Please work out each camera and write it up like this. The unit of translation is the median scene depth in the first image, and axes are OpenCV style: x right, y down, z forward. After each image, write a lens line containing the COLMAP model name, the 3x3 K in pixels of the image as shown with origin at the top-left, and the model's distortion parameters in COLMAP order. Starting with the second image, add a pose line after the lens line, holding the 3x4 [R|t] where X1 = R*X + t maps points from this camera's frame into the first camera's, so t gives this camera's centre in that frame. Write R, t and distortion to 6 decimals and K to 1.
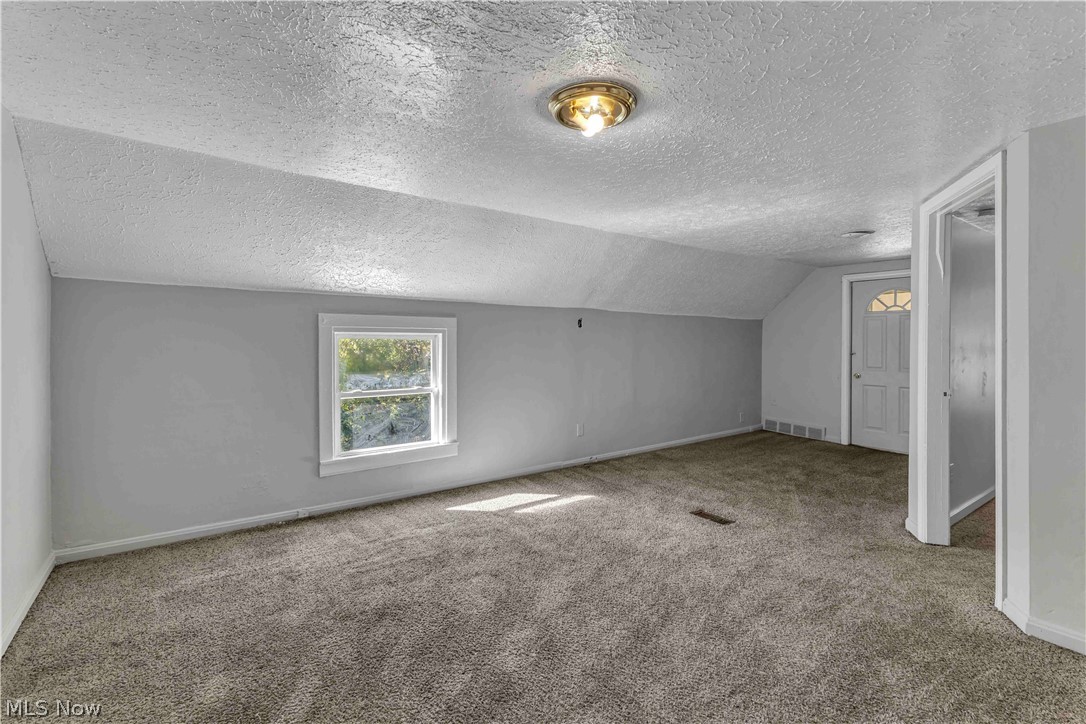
lens RADIAL K [[476.8, 0, 543.1], [0, 476.8, 347.8], [0, 0, 1]] dist [0.015563, -0.002441]
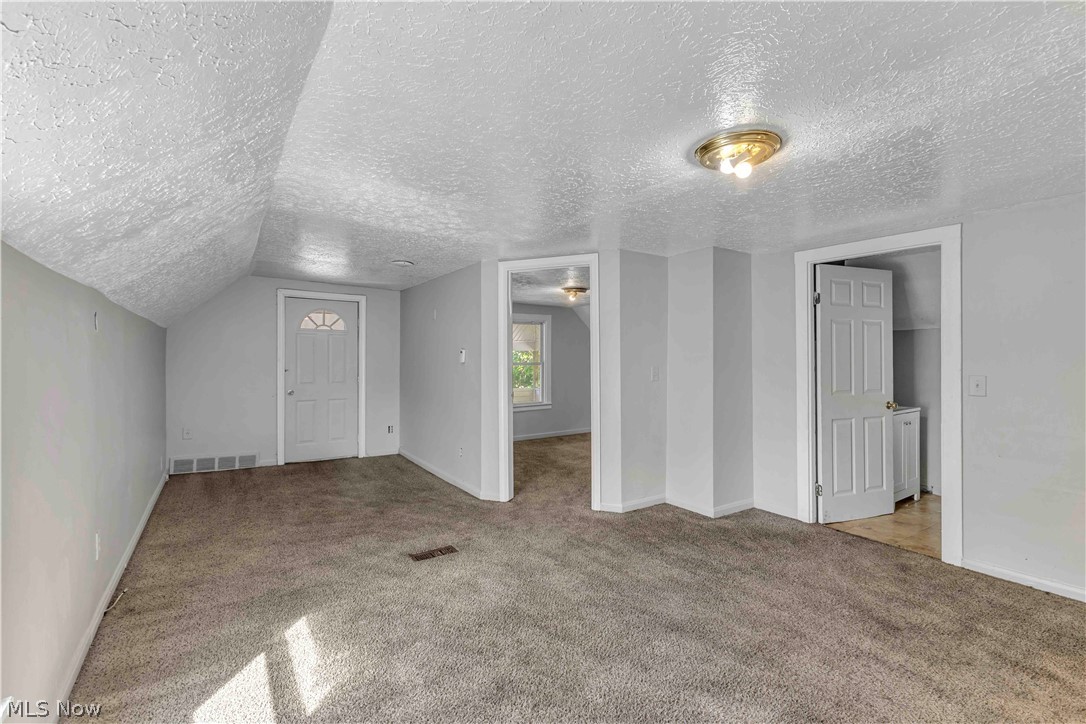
lens RADIAL K [[476.8, 0, 545.1], [0, 476.8, 363.1], [0, 0, 1]] dist [0.015563, -0.002441]
pose [[0.032932, -0.013268, 0.999370, -0.531210], [0.009061, 0.999875, 0.012976, -0.017529], [-0.999417, 0.008628, 0.033048, 0.735408]]
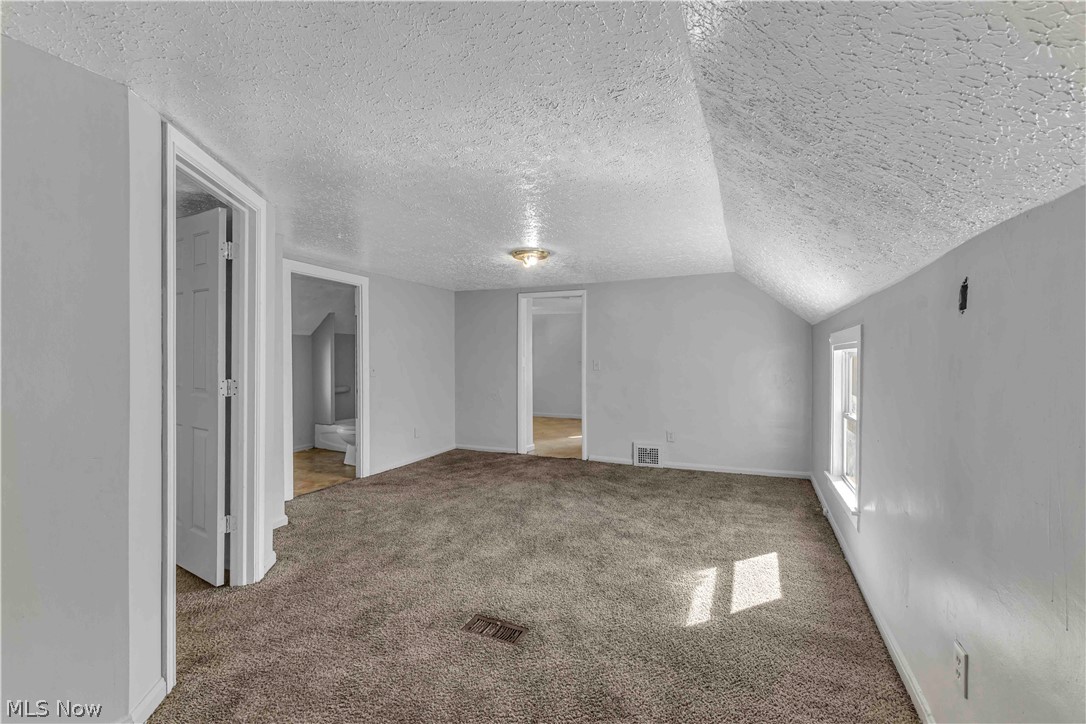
lens RADIAL K [[476.8, 0, 539.0], [0, 476.8, 362.4], [0, 0, 1]] dist [0.015563, -0.002441]
pose [[-0.868861, -0.002765, -0.495048, 0.606550], [-0.013052, 0.999765, 0.017325, -0.018102], [0.494884, 0.021514, -0.868693, 1.543563]]
